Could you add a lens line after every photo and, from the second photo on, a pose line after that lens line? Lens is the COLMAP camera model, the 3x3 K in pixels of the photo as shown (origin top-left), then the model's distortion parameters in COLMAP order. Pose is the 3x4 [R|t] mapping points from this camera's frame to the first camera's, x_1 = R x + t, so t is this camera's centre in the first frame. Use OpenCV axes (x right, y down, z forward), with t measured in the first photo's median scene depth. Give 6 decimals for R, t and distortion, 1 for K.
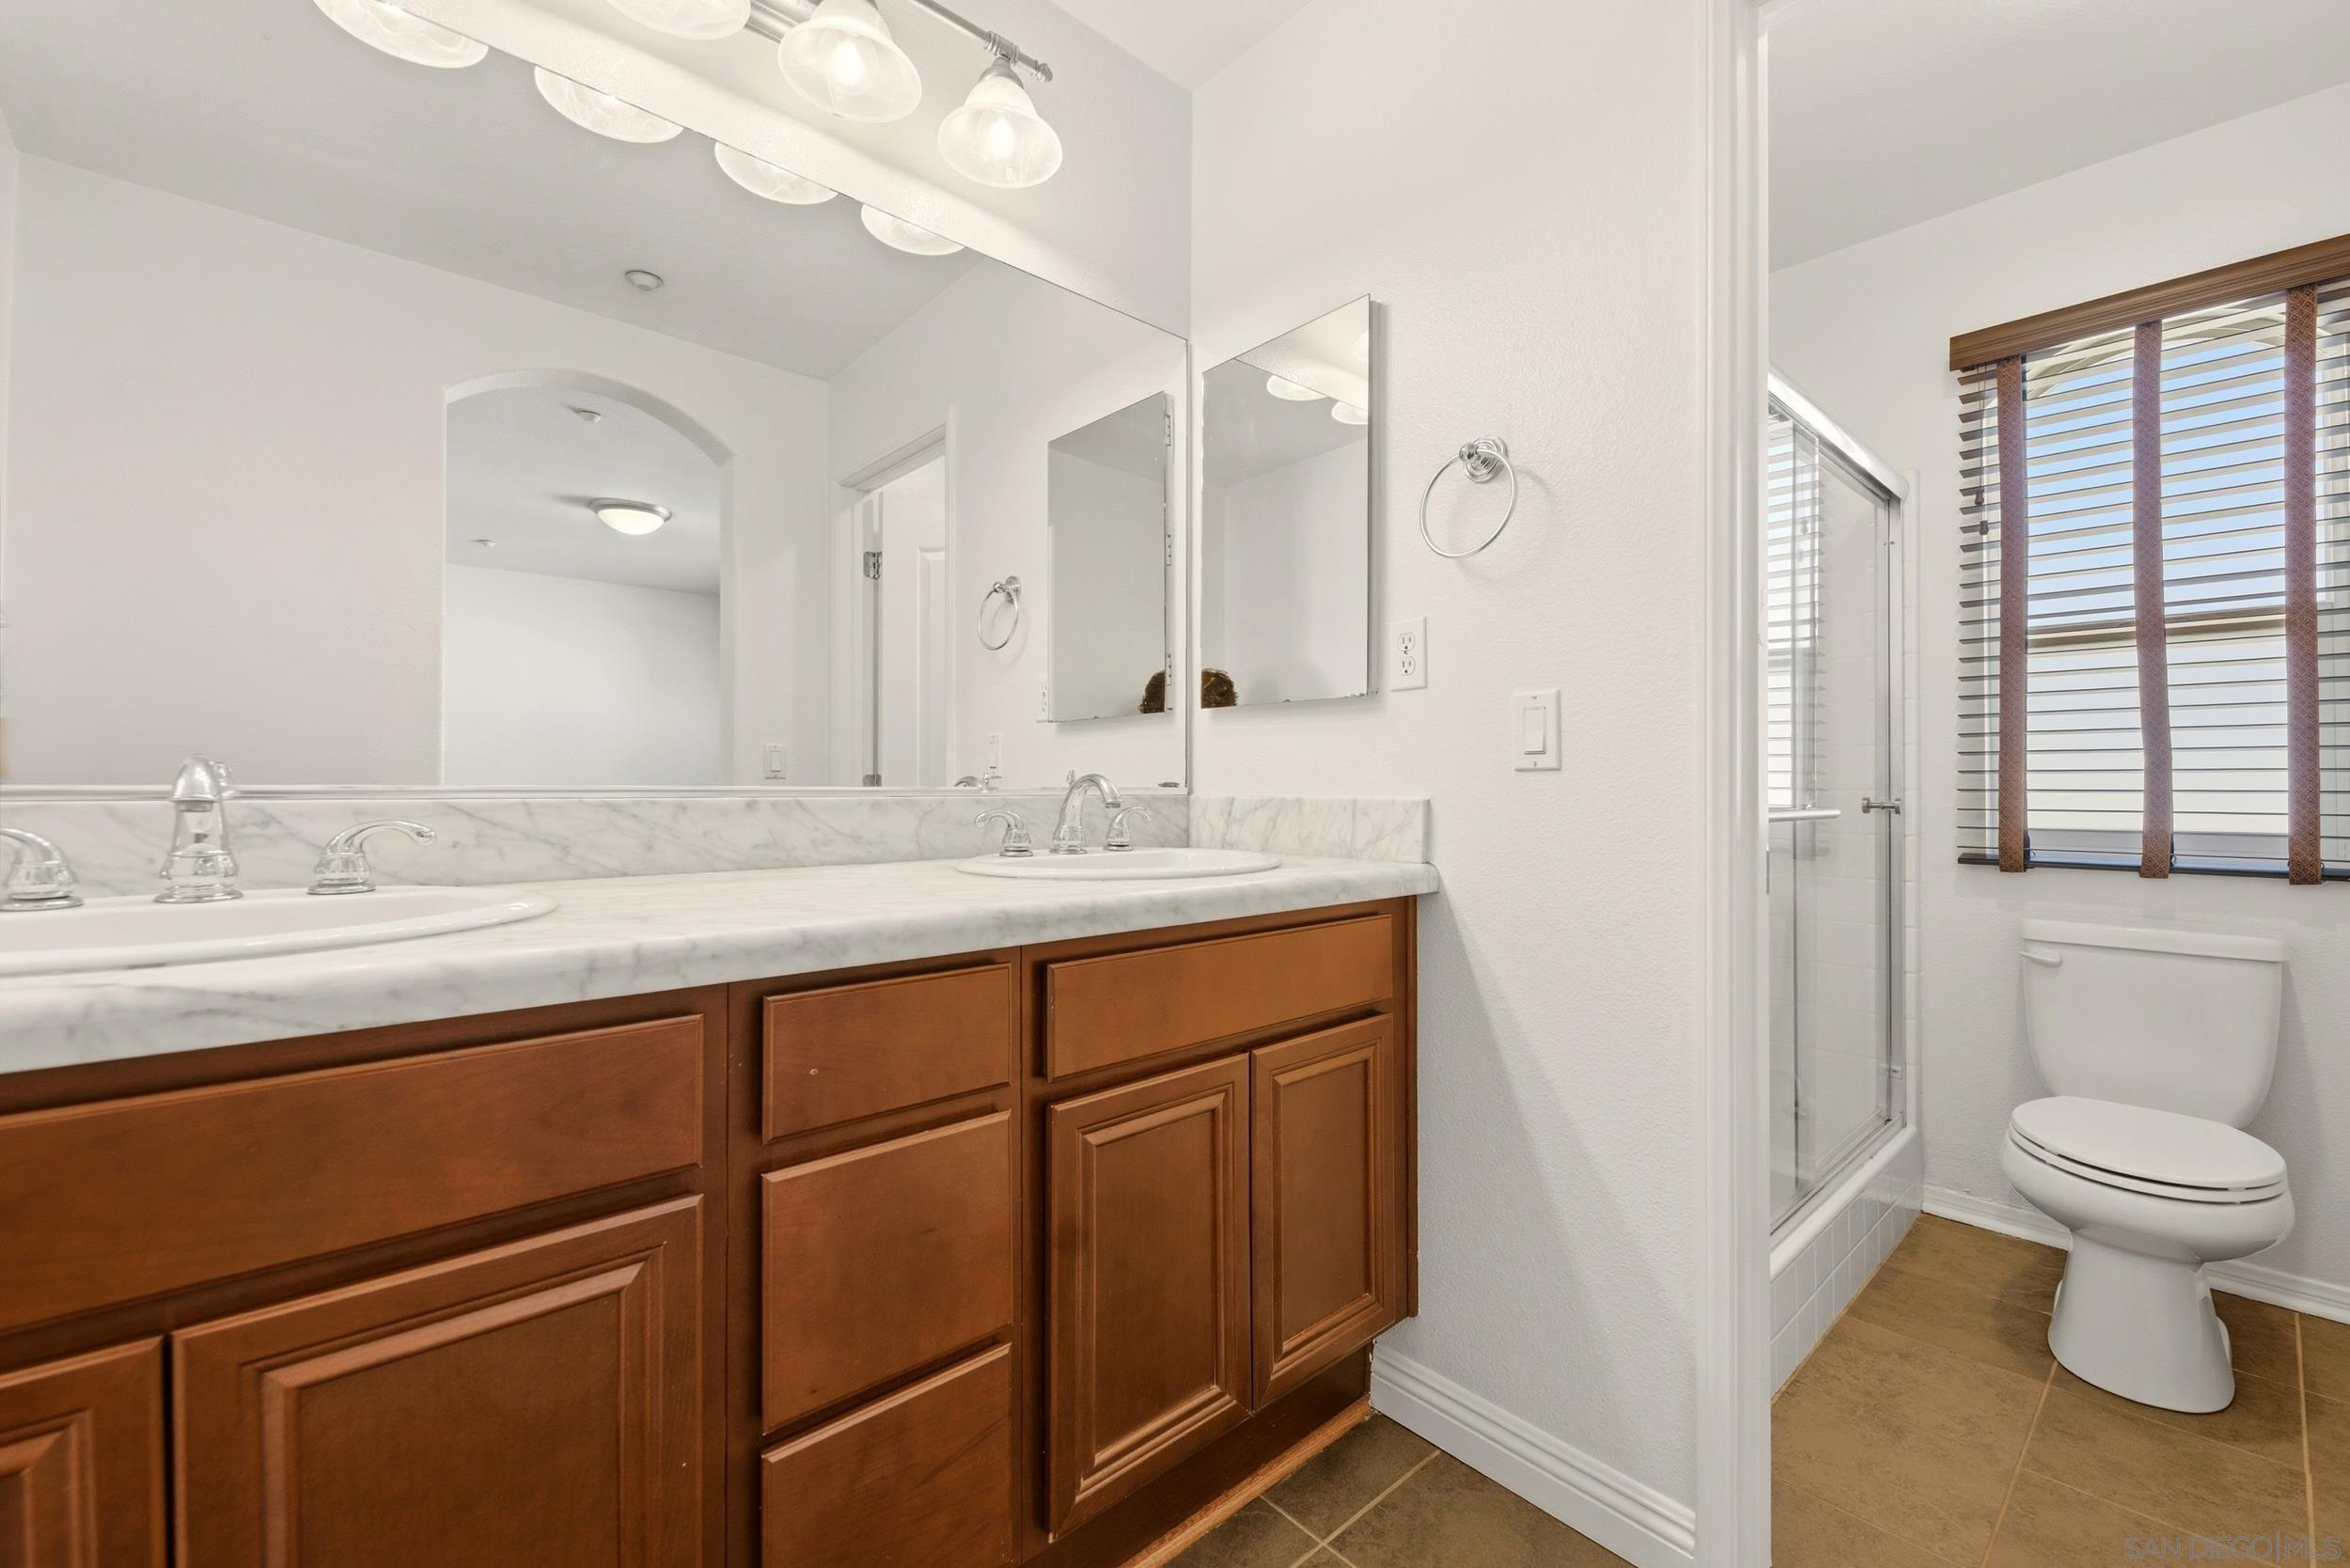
lens RADIAL K [[955.9, 0, 1174.4], [0, 955.9, 767.8], [0, 0, 1]] dist [0.000988, -0.008376]
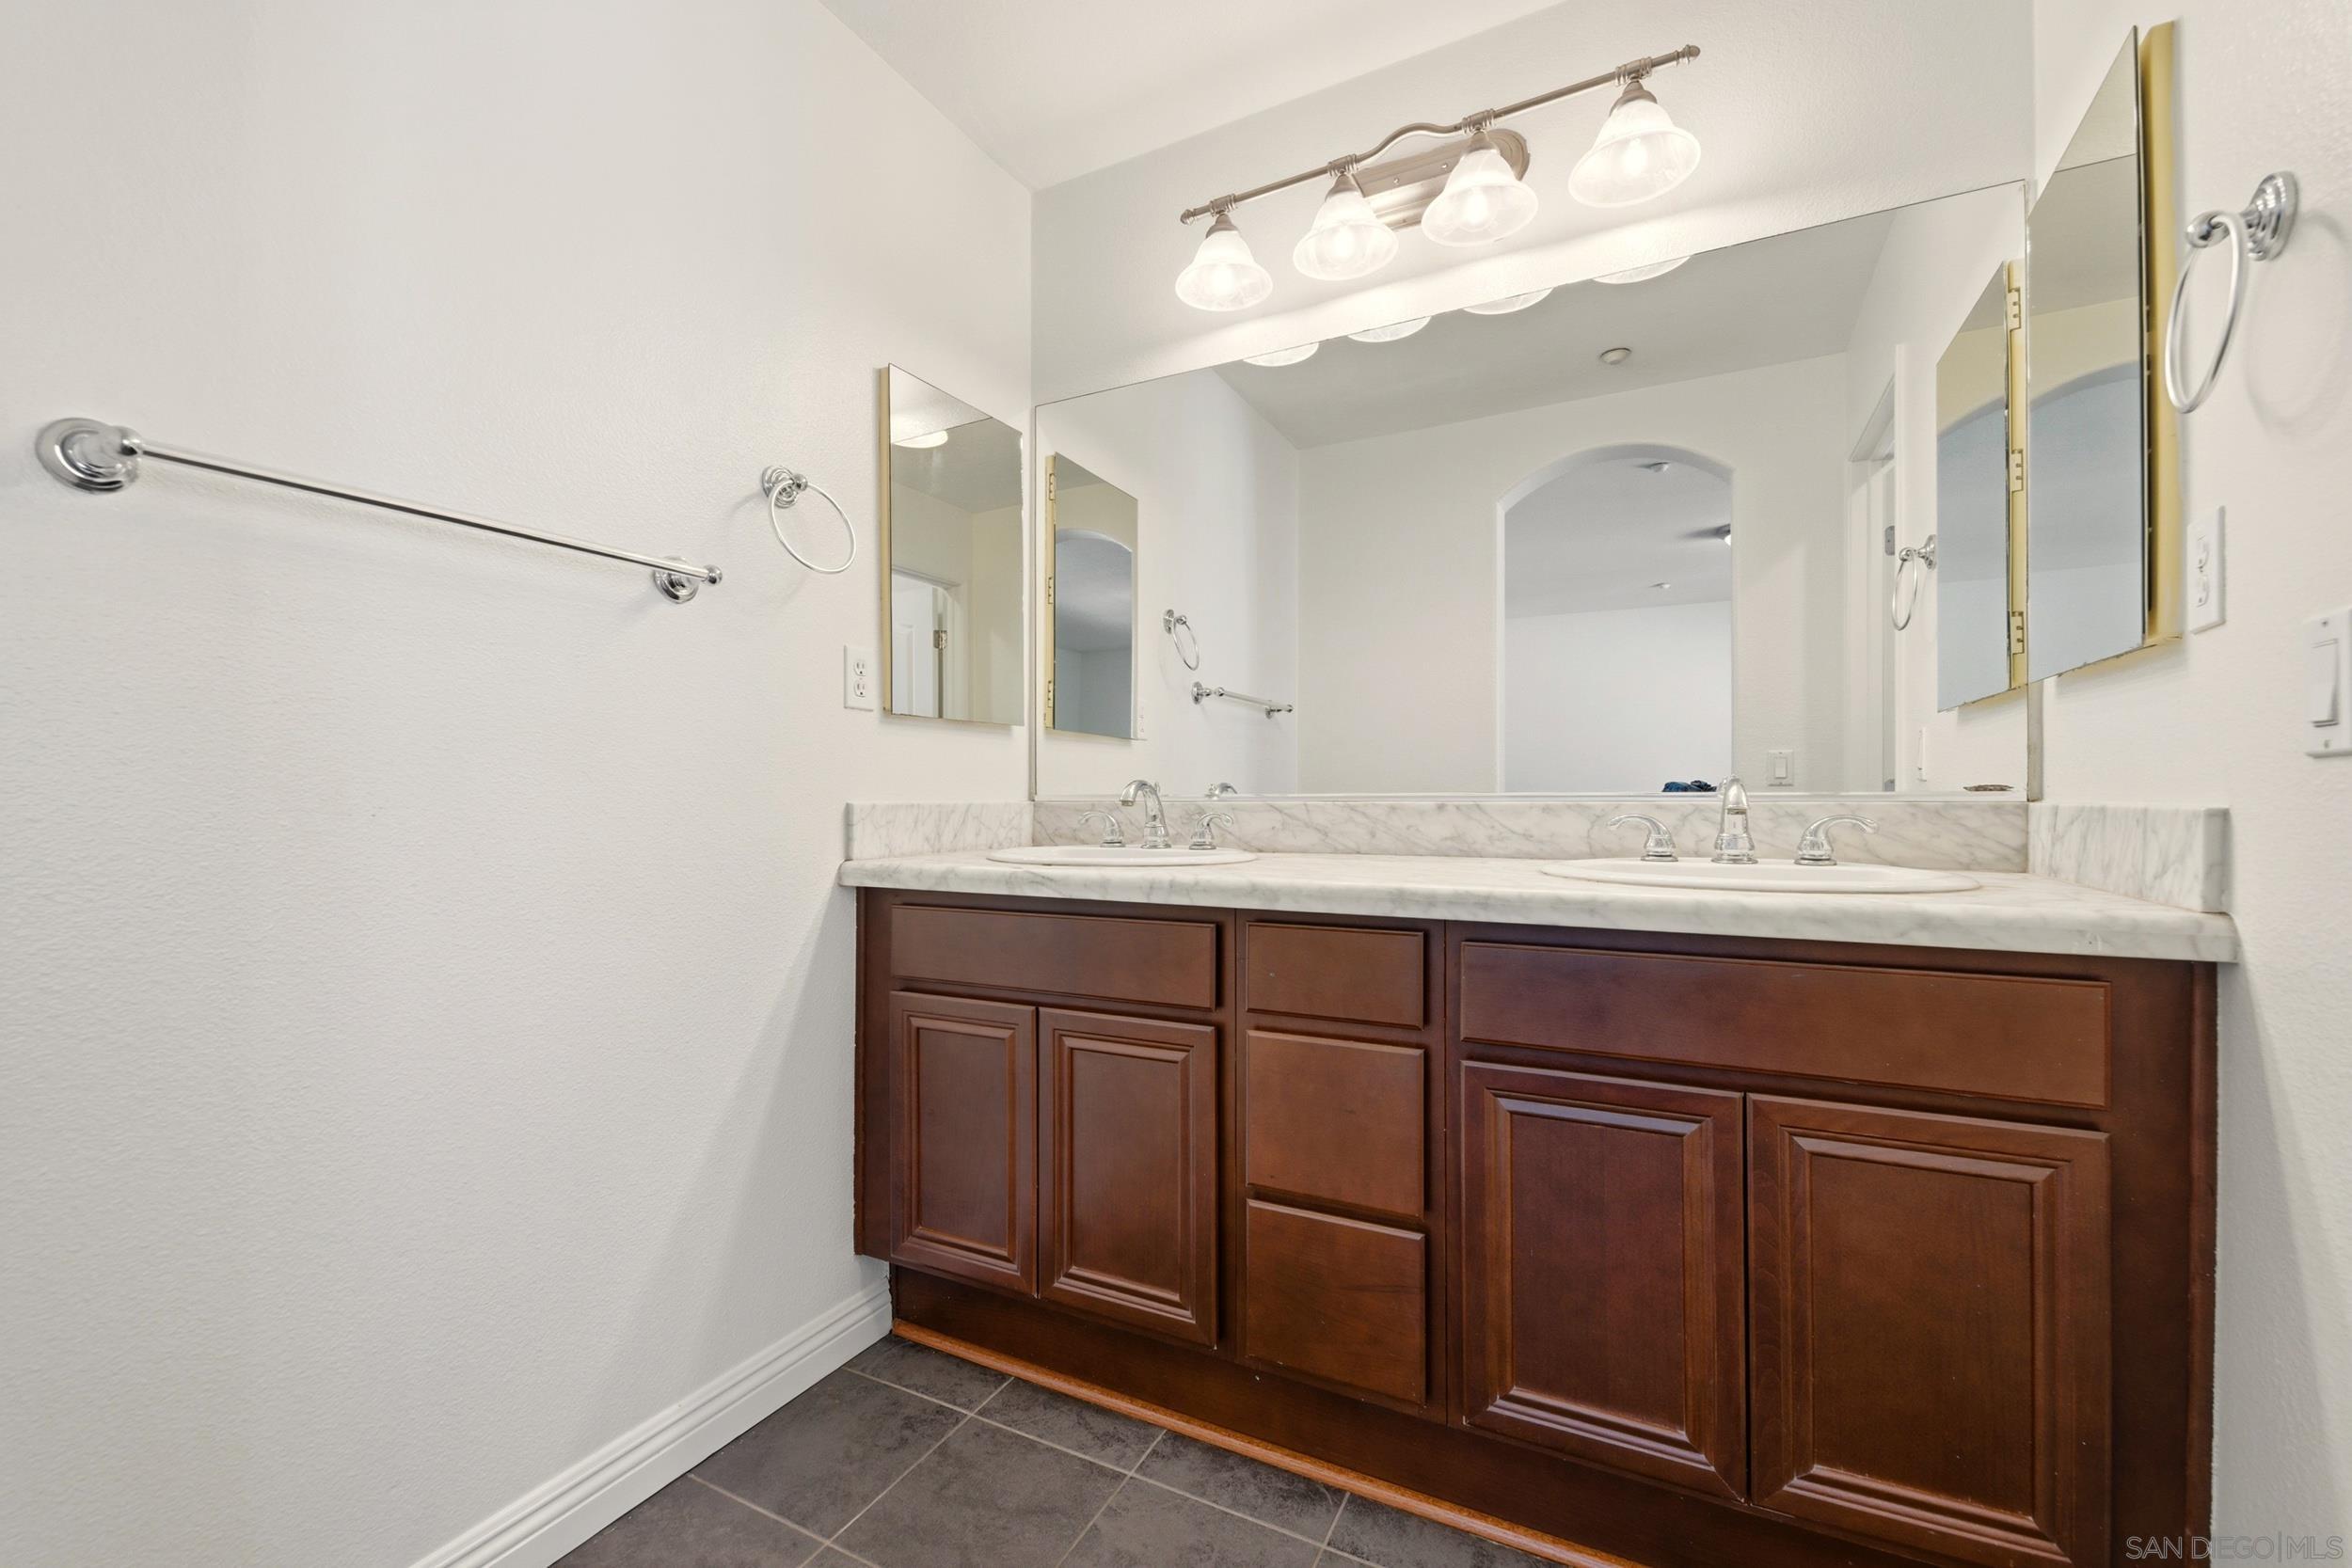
lens RADIAL K [[953.6, 0, 1185.6], [0, 953.6, 775.7], [0, 0, 1]] dist [0.001770, -0.006950]
pose [[0.353853, -0.023365, -0.935009, 0.800000], [0.021729, 0.999623, -0.016756, 0.011285], [0.935048, -0.014387, 0.354228, 0.237281]]
